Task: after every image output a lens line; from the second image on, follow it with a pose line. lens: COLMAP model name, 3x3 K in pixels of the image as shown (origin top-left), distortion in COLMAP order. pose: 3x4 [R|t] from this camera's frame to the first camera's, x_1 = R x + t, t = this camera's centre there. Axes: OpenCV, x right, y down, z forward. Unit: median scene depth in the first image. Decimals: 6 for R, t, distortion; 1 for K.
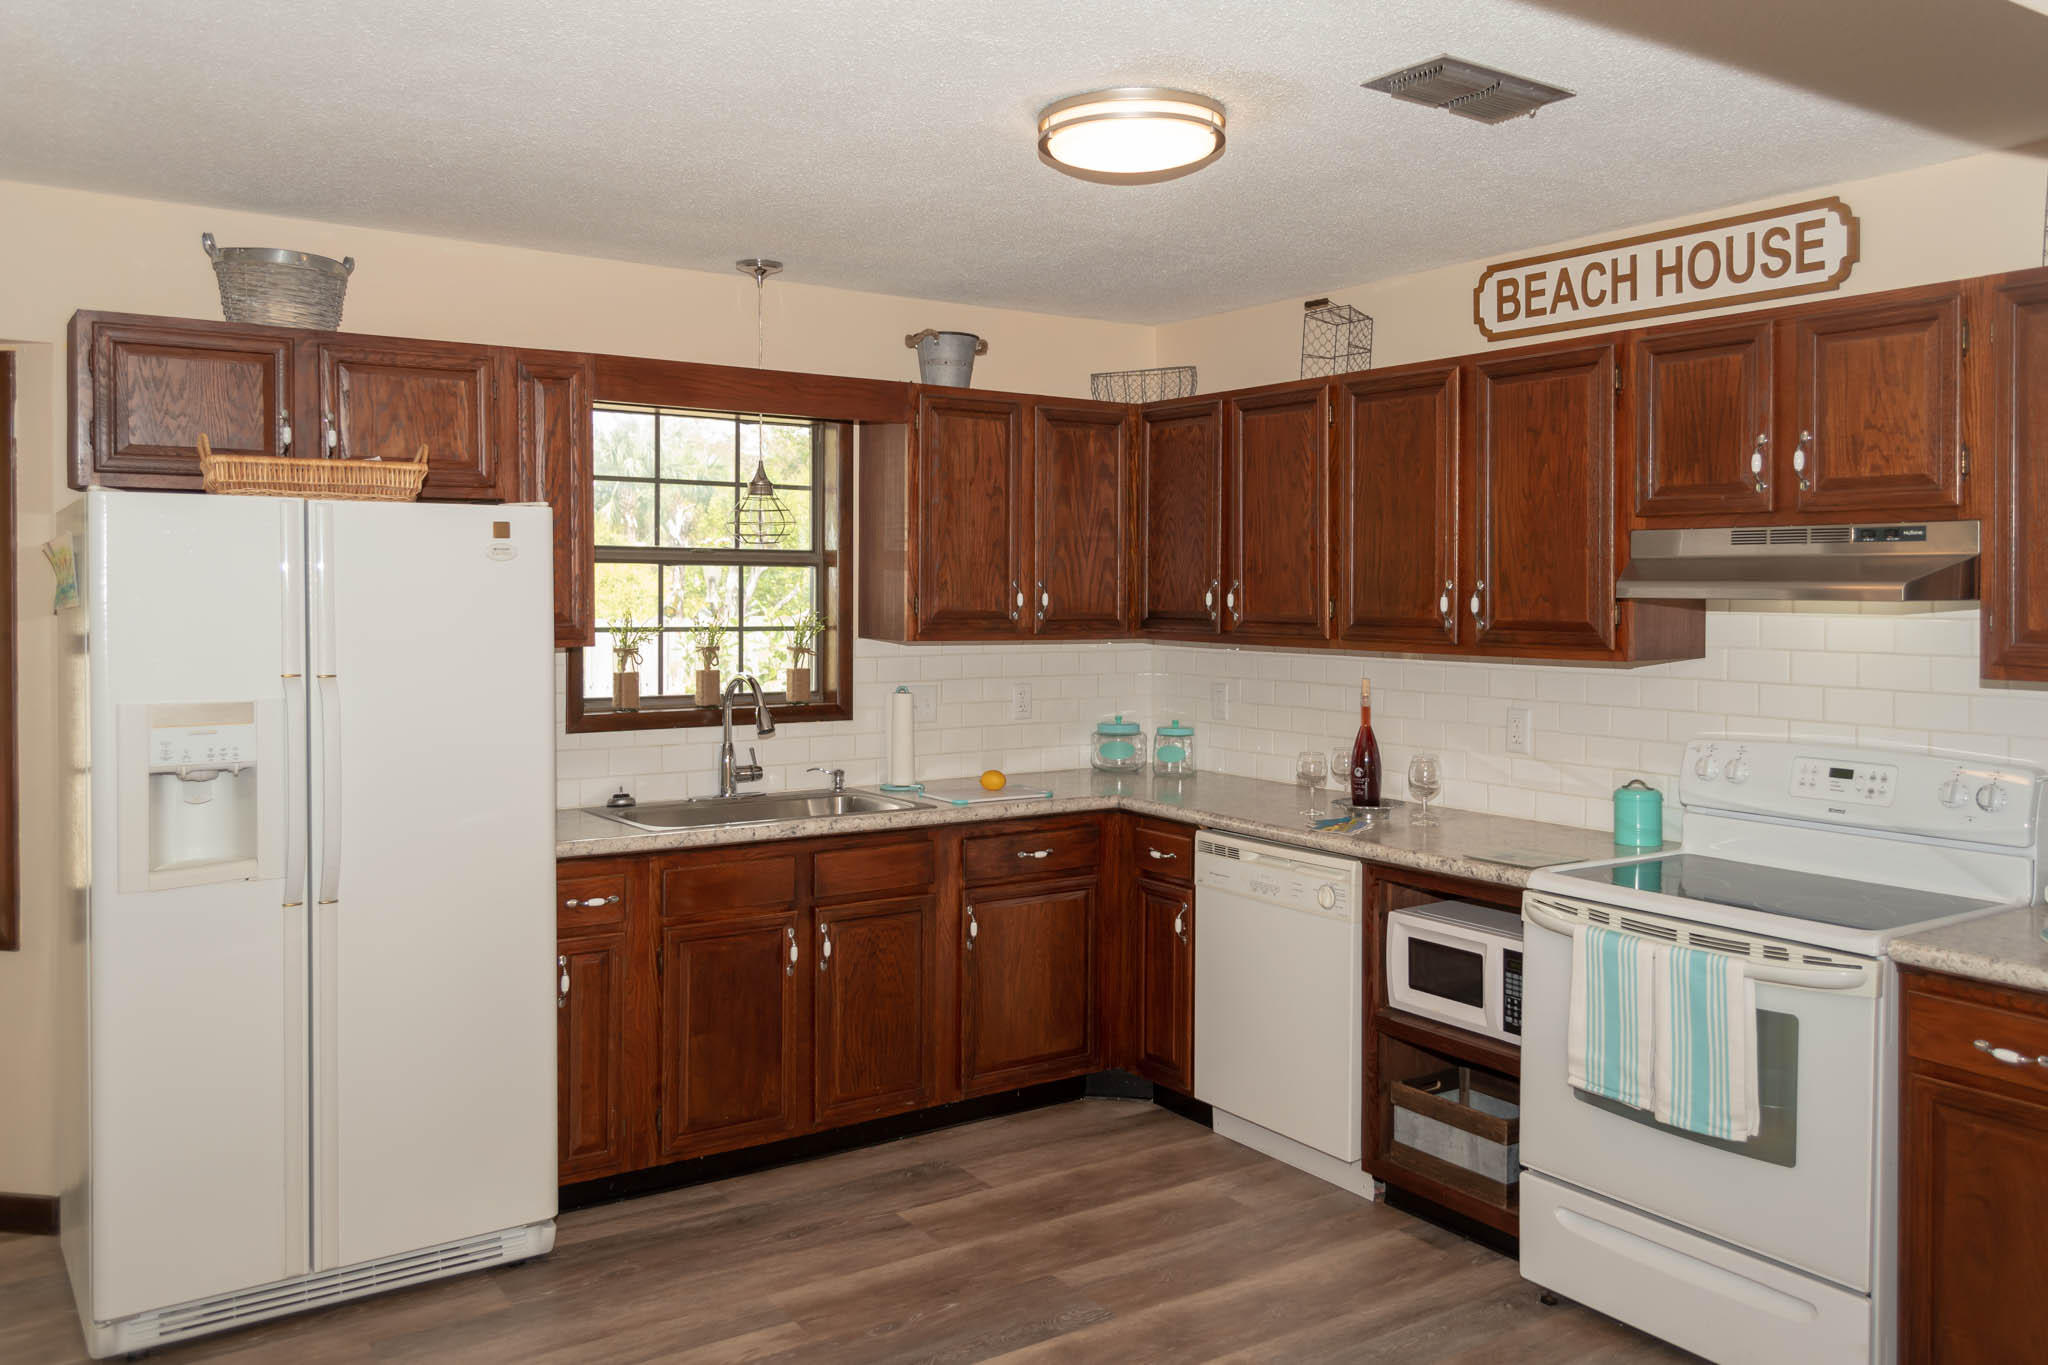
lens RADIAL K [[1591.7, 0, 1058.6], [0, 1591.7, 615.8], [0, 0, 1]] dist [0.065230, -0.061110]
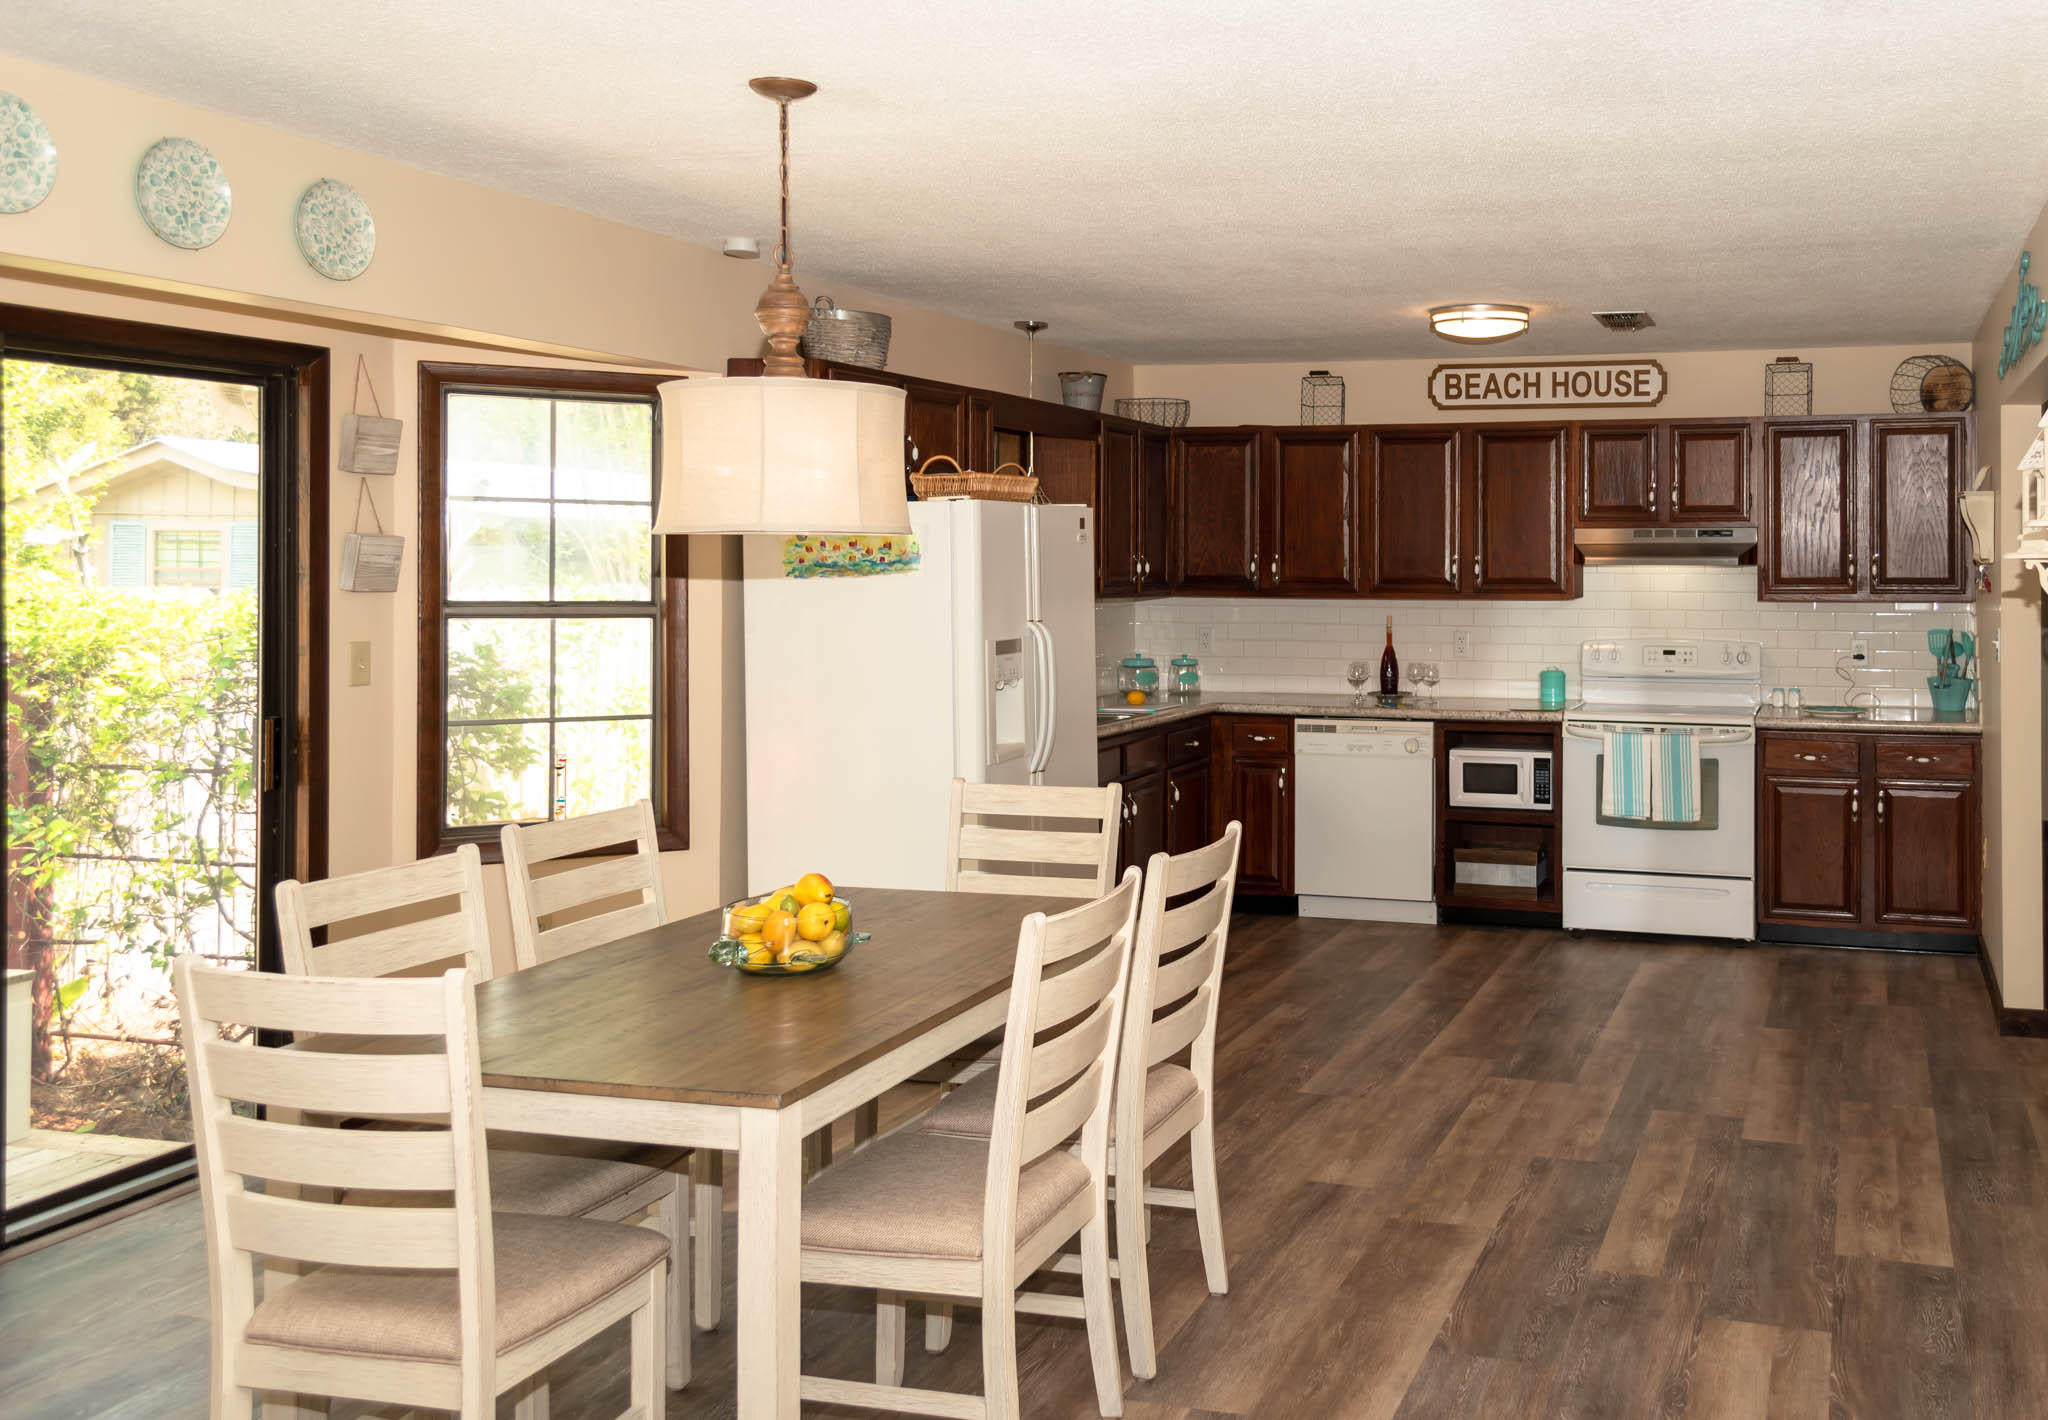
lens RADIAL K [[1827.4, 0, 1327.9], [0, 1827.4, 561.2], [0, 0, 1]] dist [0.015571, -0.013076]
pose [[0.770657, 0.001926, 0.637248, -1.198384], [0.012364, 0.999762, -0.017975, 0.019585], [-0.637131, 0.021731, 0.770449, -0.439031]]
